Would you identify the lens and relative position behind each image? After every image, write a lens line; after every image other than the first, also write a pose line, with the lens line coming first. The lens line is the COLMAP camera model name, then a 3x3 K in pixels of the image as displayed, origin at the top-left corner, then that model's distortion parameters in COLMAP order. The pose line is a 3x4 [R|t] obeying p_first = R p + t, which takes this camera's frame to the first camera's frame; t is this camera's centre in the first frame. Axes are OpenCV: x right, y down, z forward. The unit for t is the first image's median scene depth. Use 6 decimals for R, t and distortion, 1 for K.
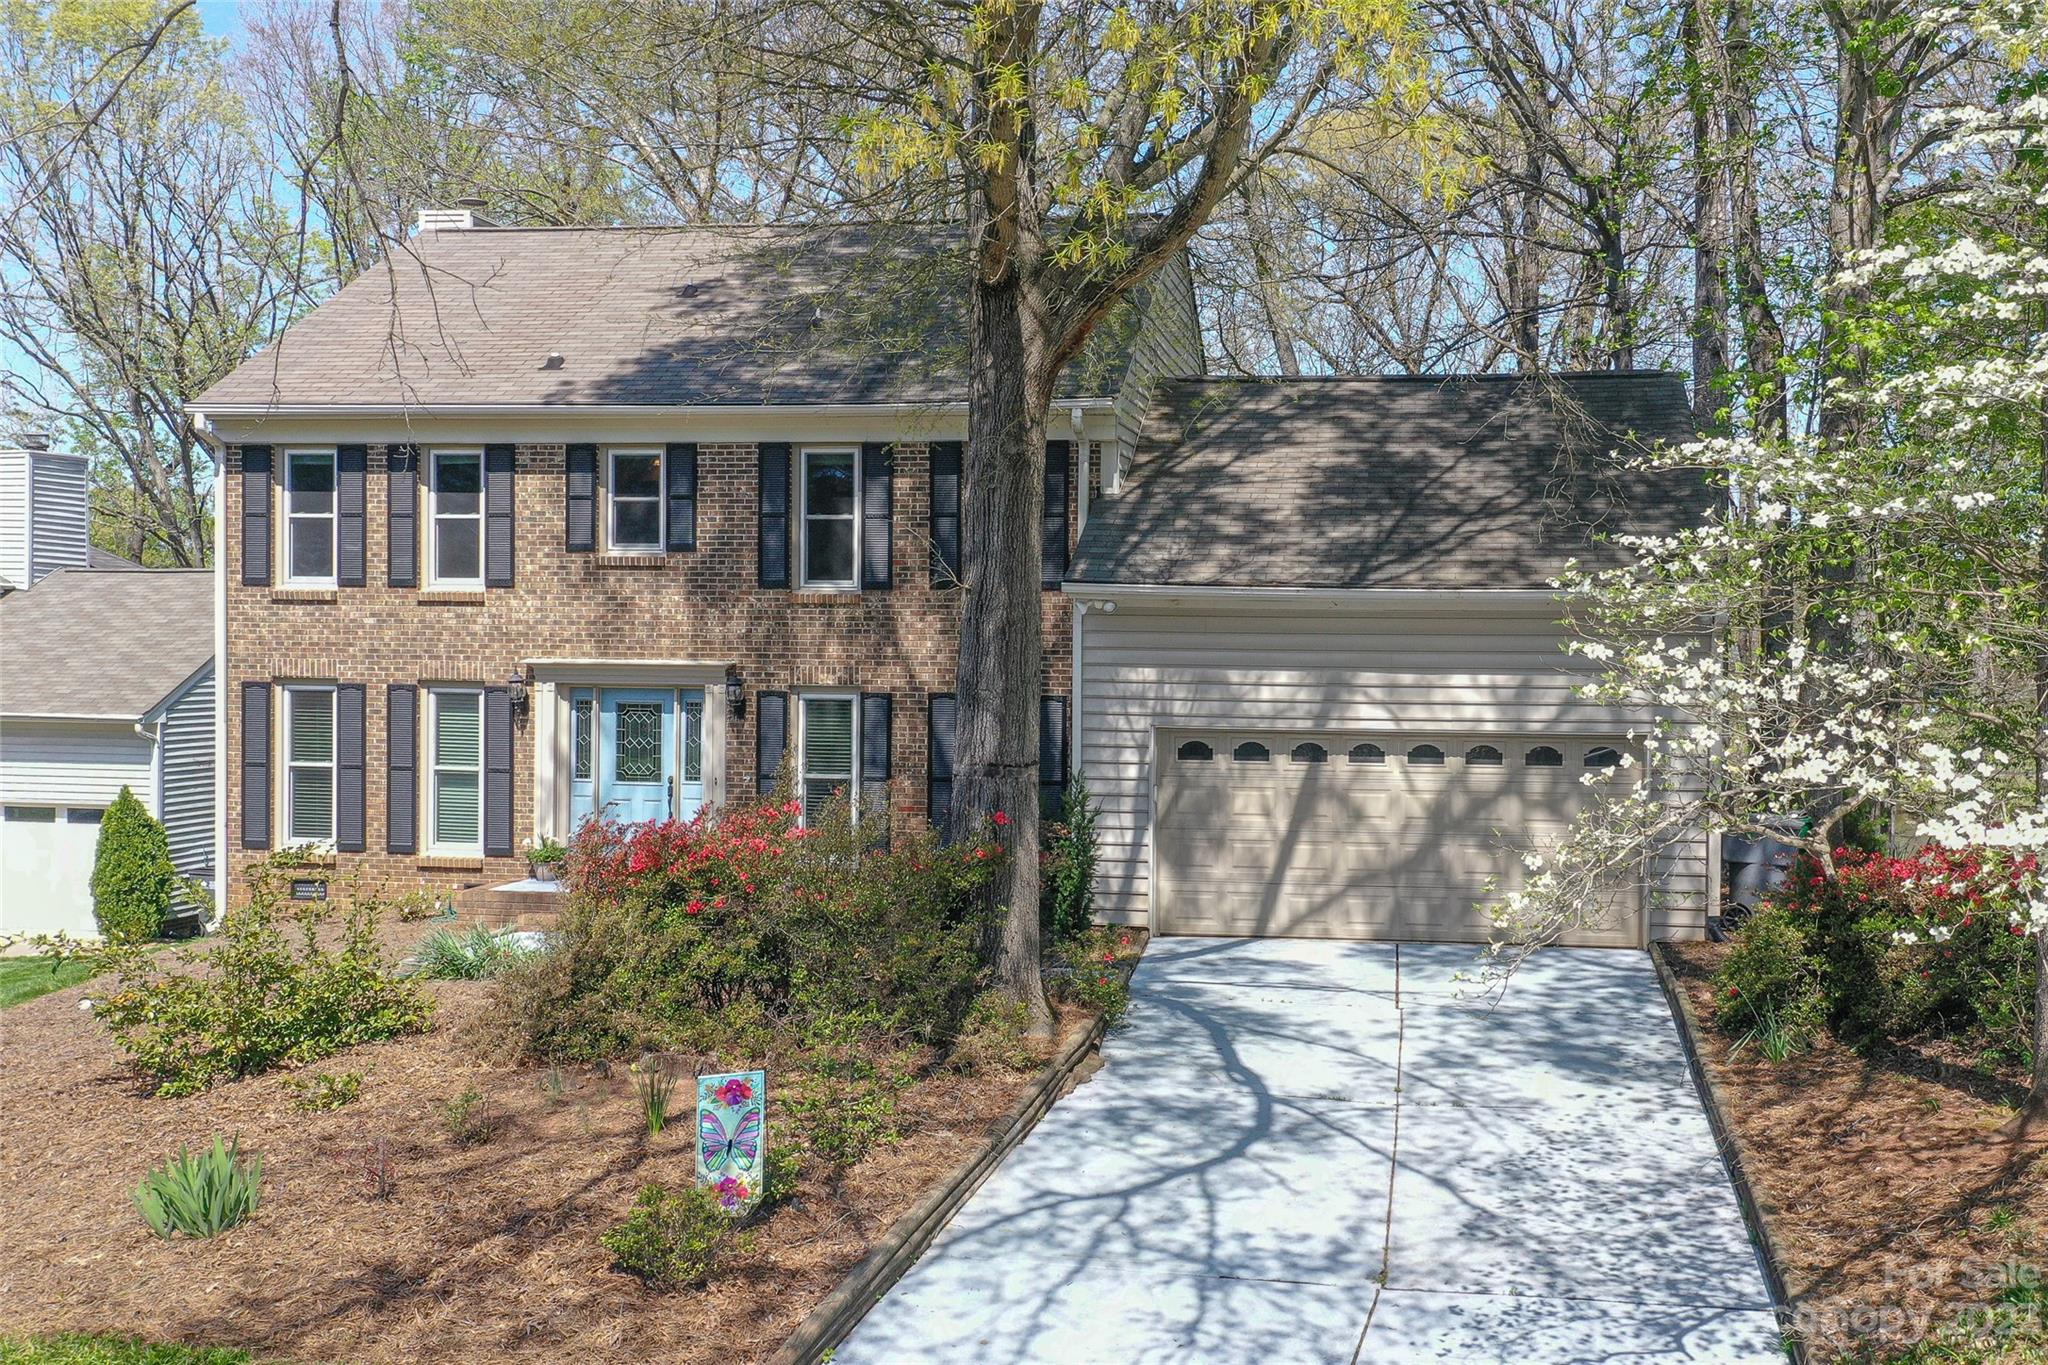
lens RADIAL K [[1701.2, 0, 1026.4], [0, 1701.2, 682.5], [0, 0, 1]] dist [-0.013155, 0.022699]
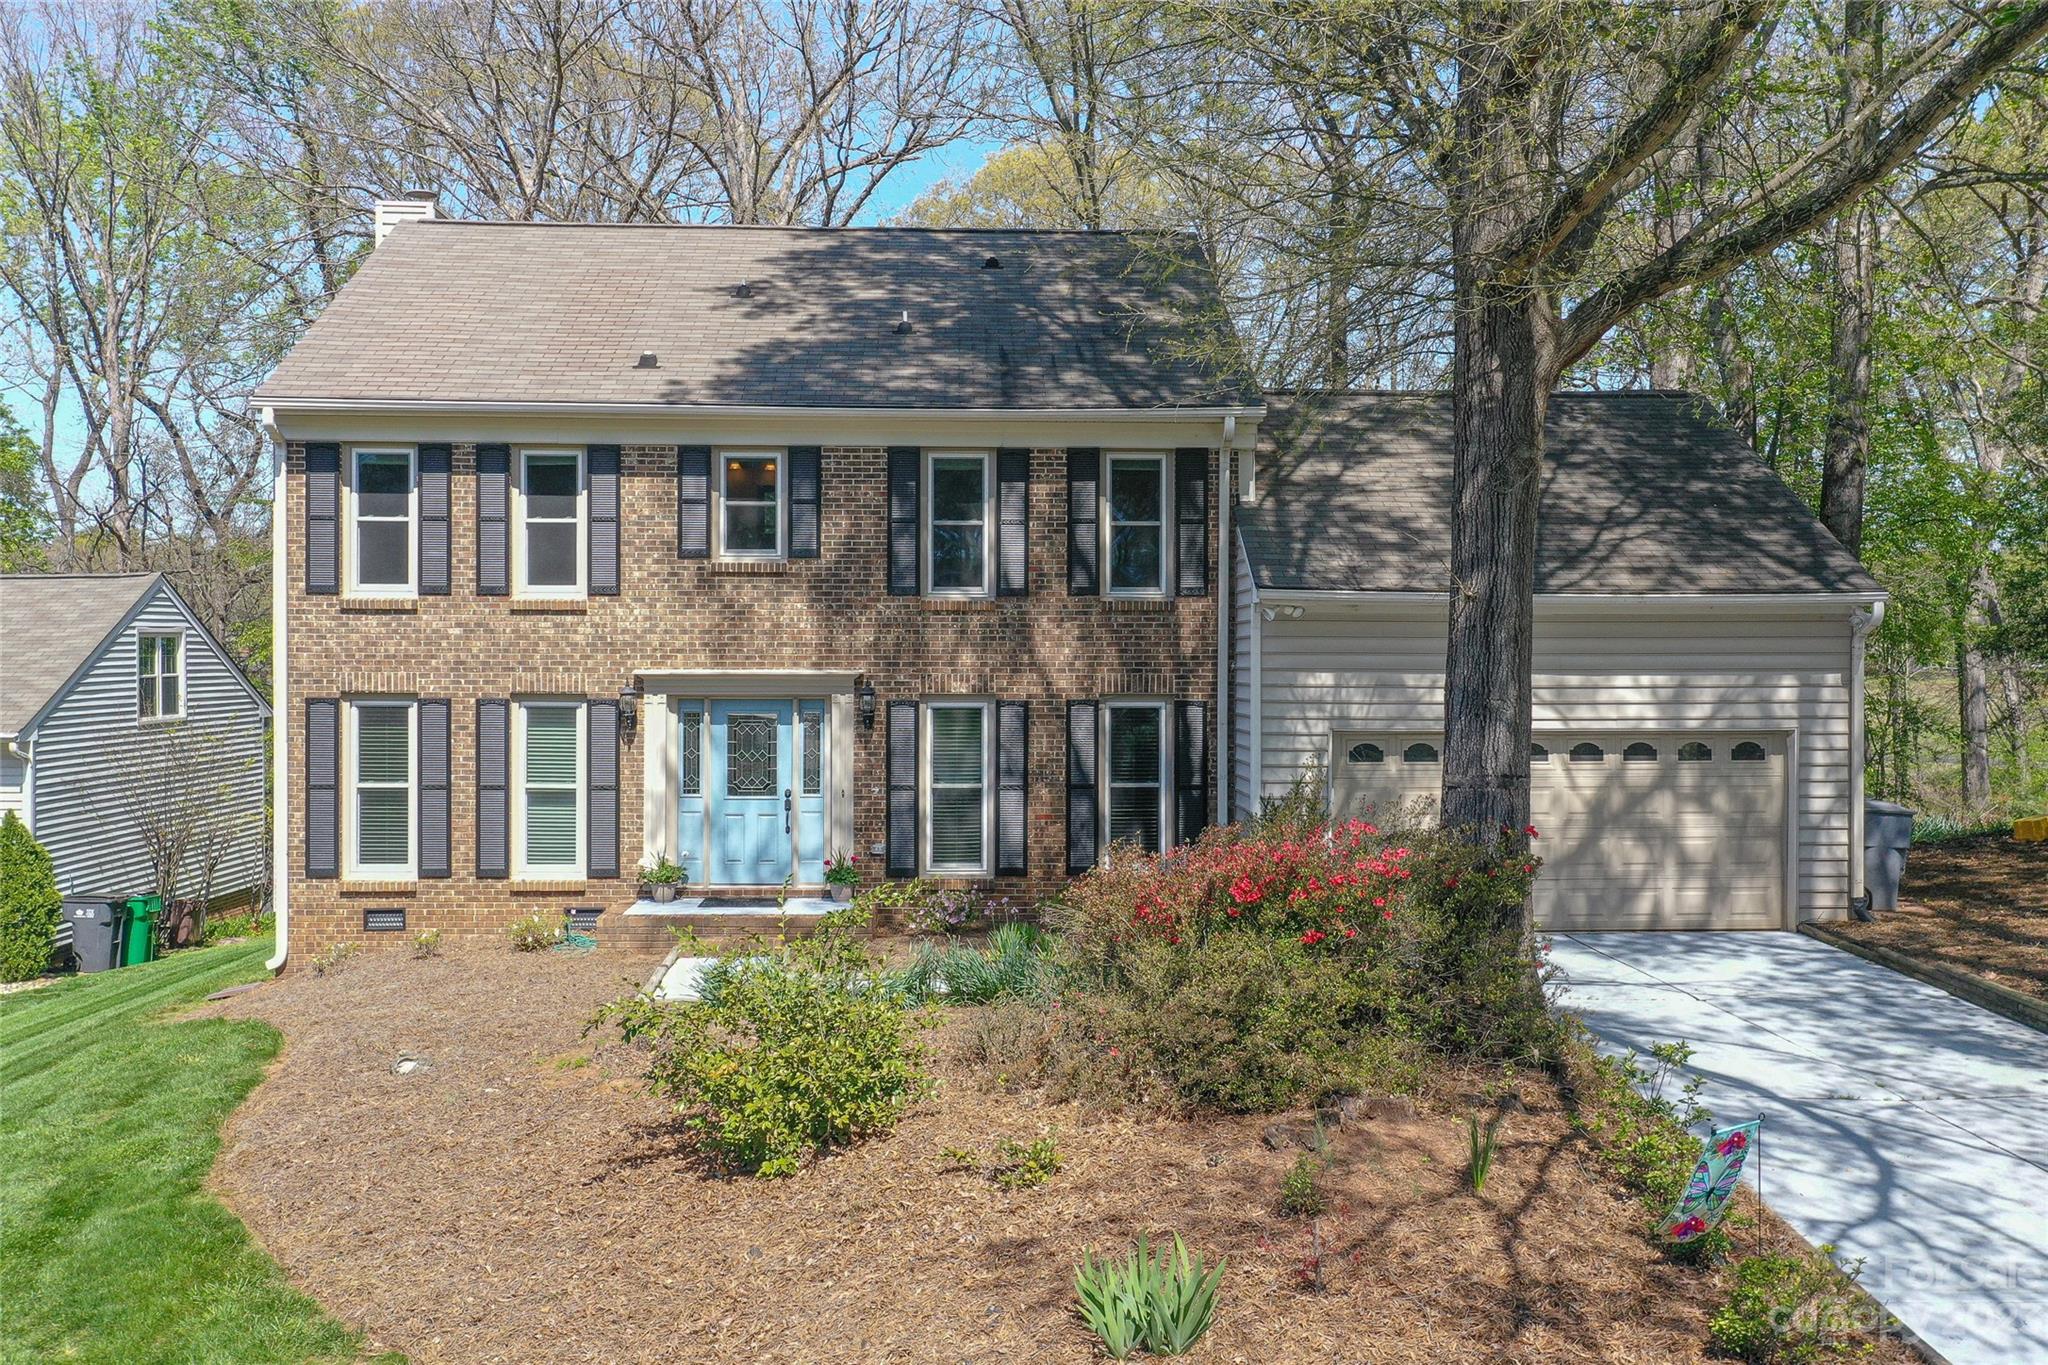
lens RADIAL K [[1613.9, 0, 1022.9], [0, 1613.9, 671.4], [0, 0, 1]] dist [-0.008980, -0.003973]
pose [[0.984900, -0.011101, 0.172769, -0.241288], [0.012247, 0.999910, -0.005567, -0.005457], [-0.172692, 0.007598, 0.984947, 0.071522]]
